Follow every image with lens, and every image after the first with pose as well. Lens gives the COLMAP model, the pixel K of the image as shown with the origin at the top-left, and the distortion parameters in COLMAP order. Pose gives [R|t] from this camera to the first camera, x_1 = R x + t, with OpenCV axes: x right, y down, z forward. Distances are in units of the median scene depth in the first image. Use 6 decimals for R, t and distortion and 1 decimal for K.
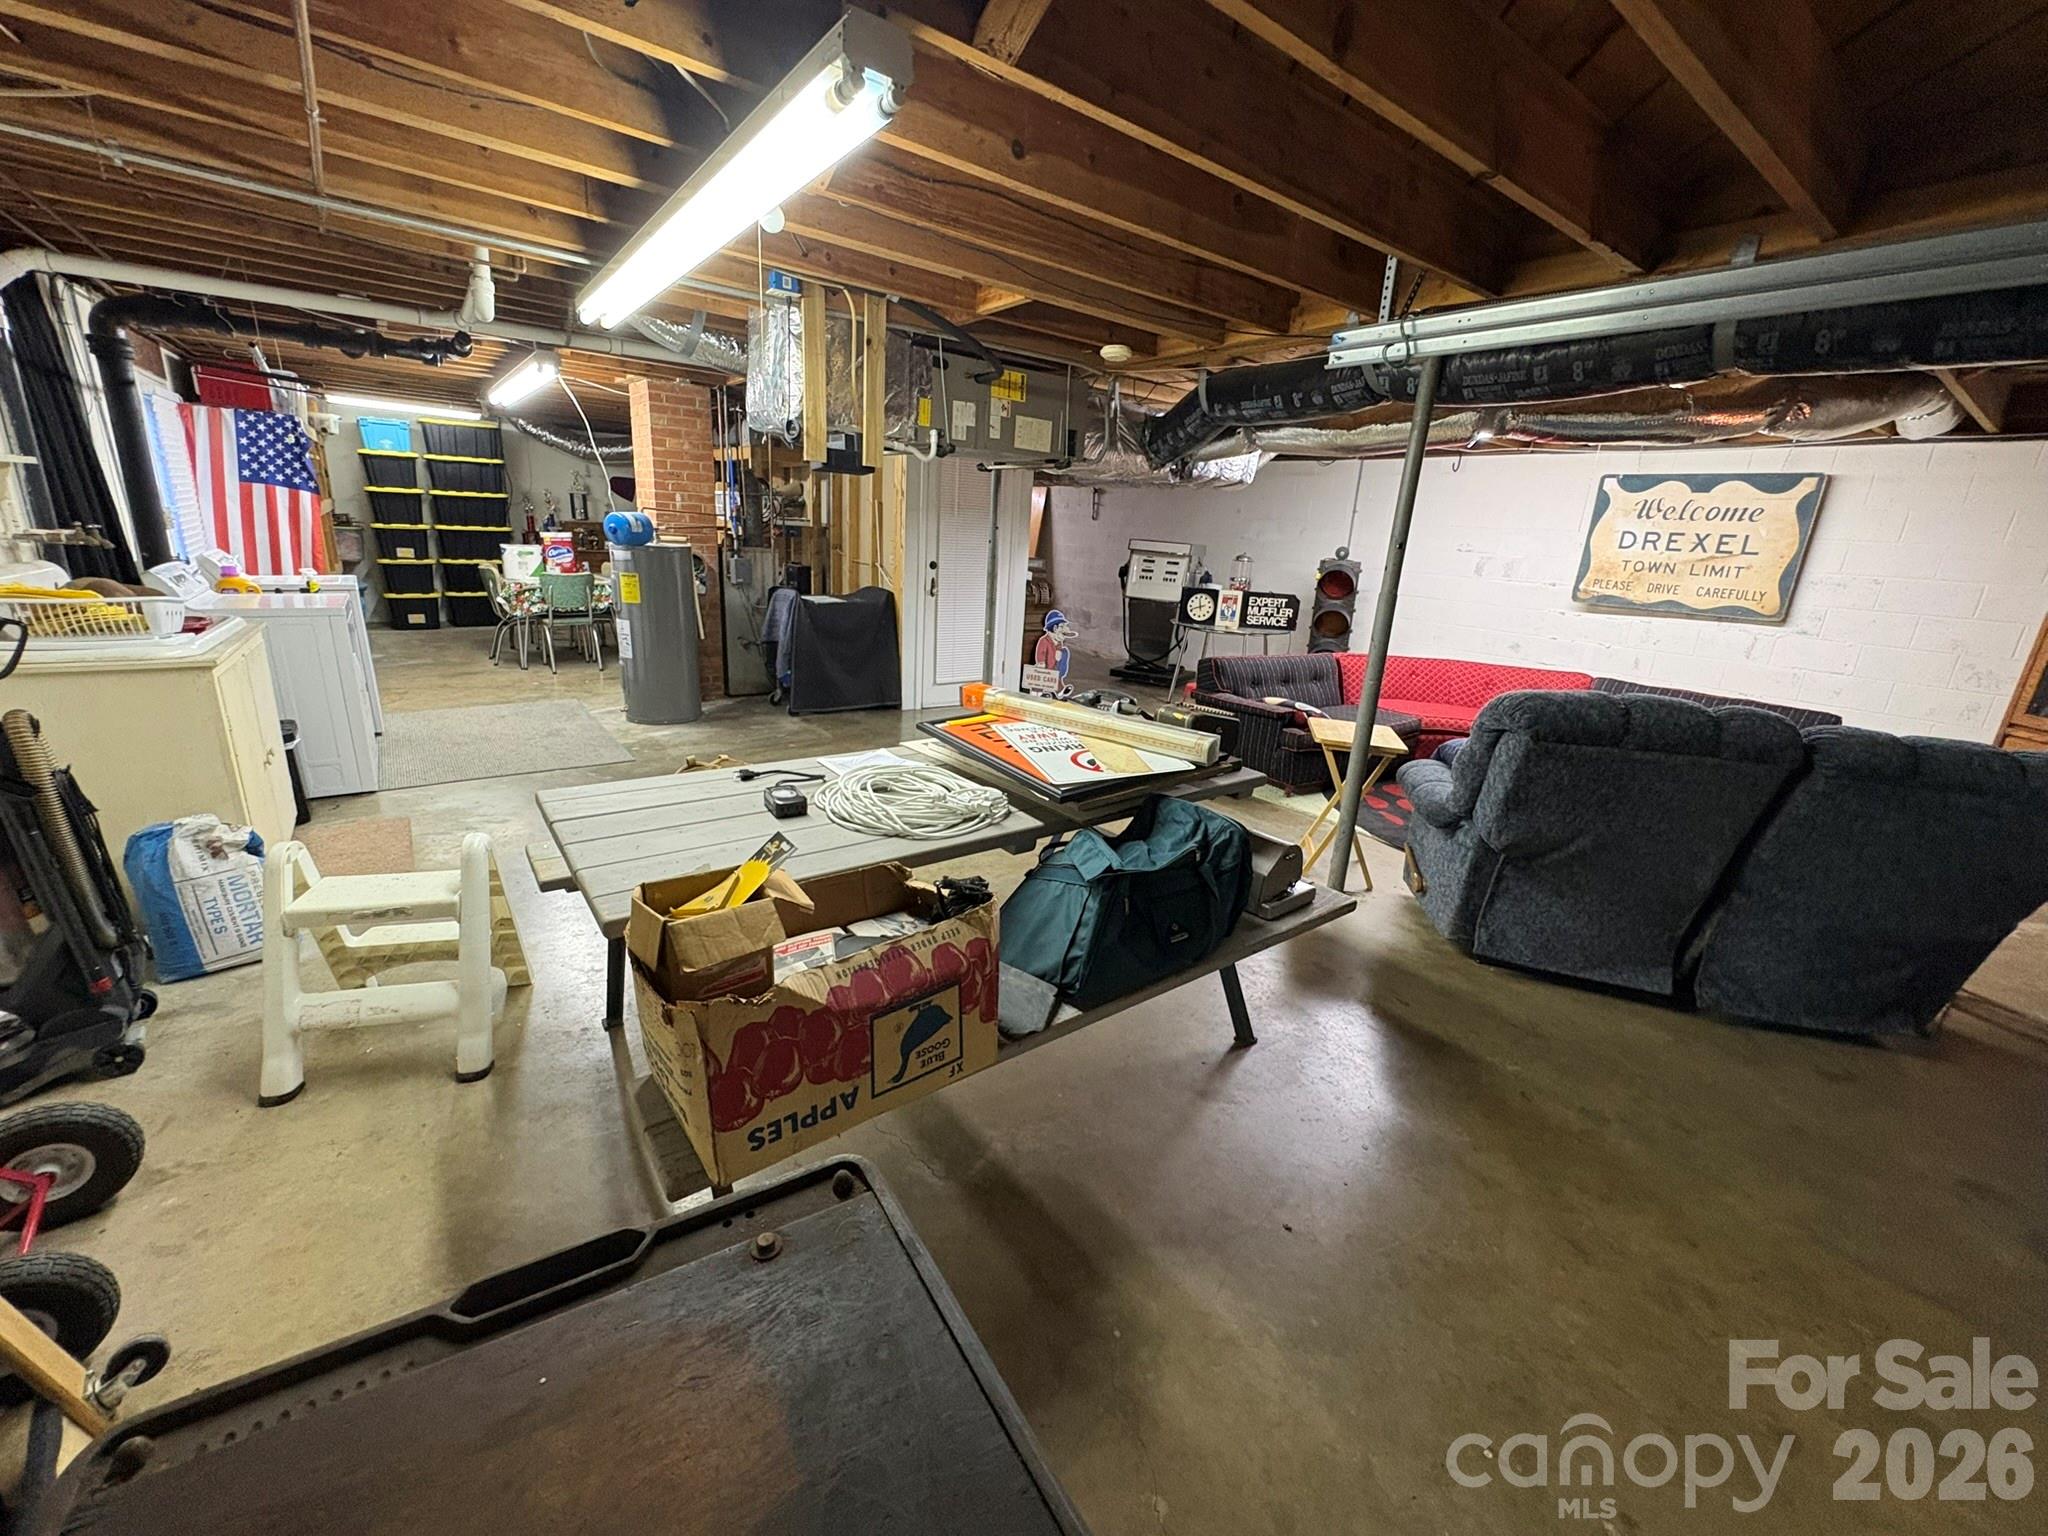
lens RADIAL K [[819.8, 0, 1024.2], [0, 819.8, 769.2], [0, 0, 1]] dist [-0.000969, 0.000475]
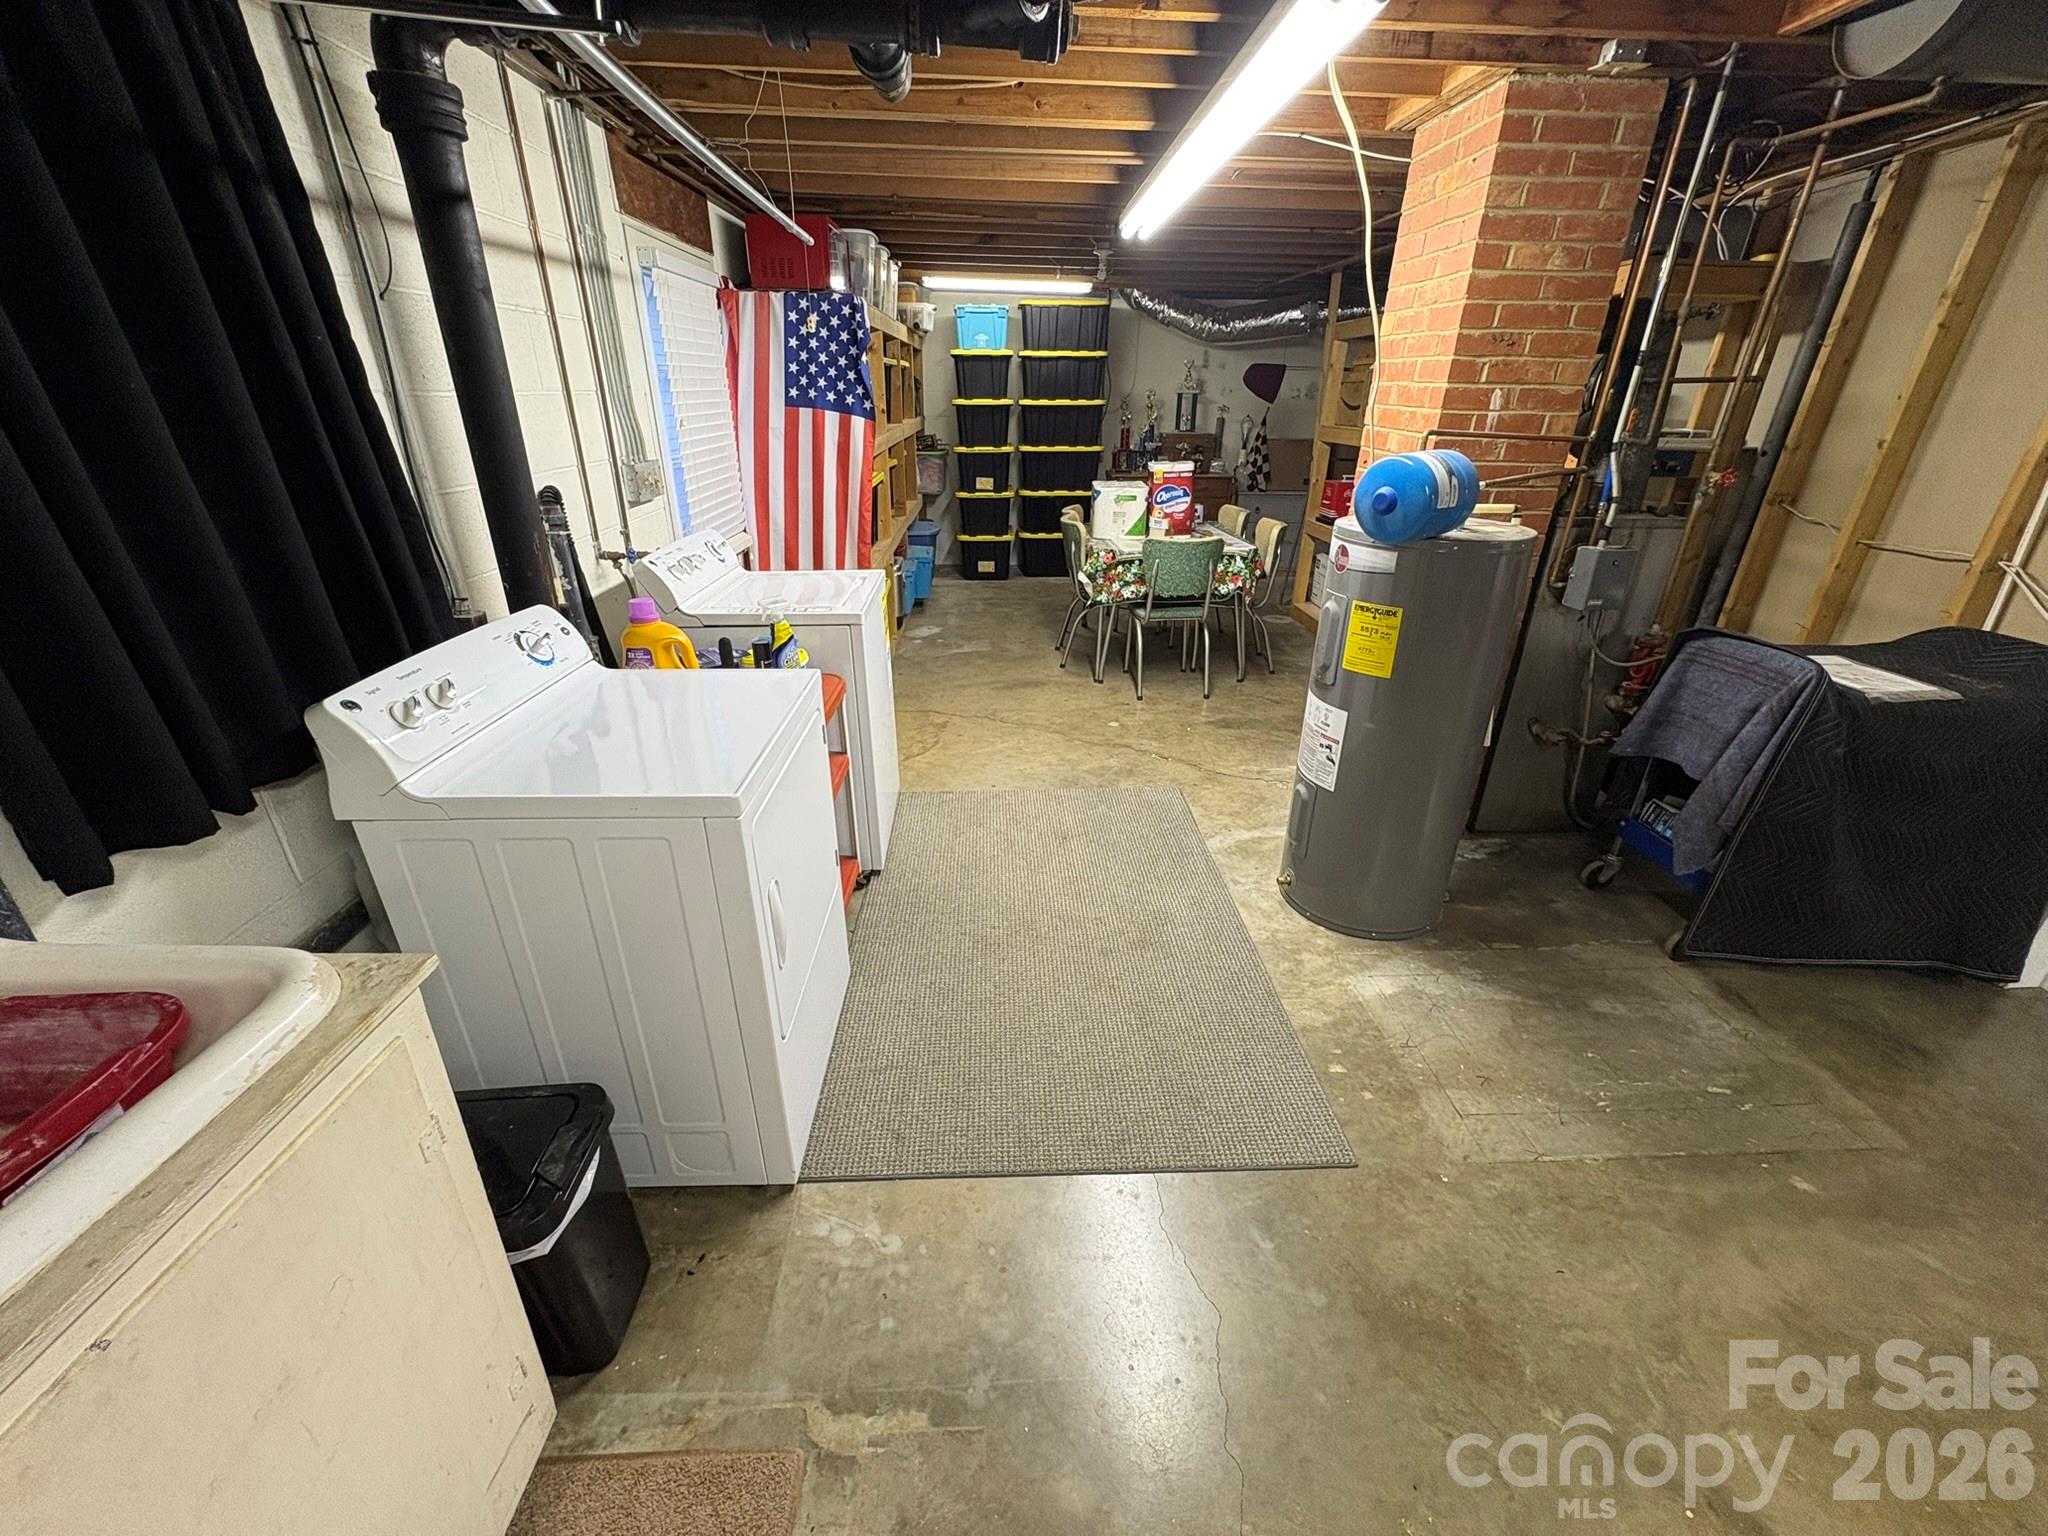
lens RADIAL K [[819.8, 0, 1023.6], [0, 819.8, 771.2], [0, 0, 1]] dist [-0.000969, 0.000475]
pose [[0.819561, 0.196033, -0.538415, -0.293283], [-0.129013, 0.978659, 0.159943, -0.150242], [0.558279, -0.061620, 0.827362, 0.420636]]
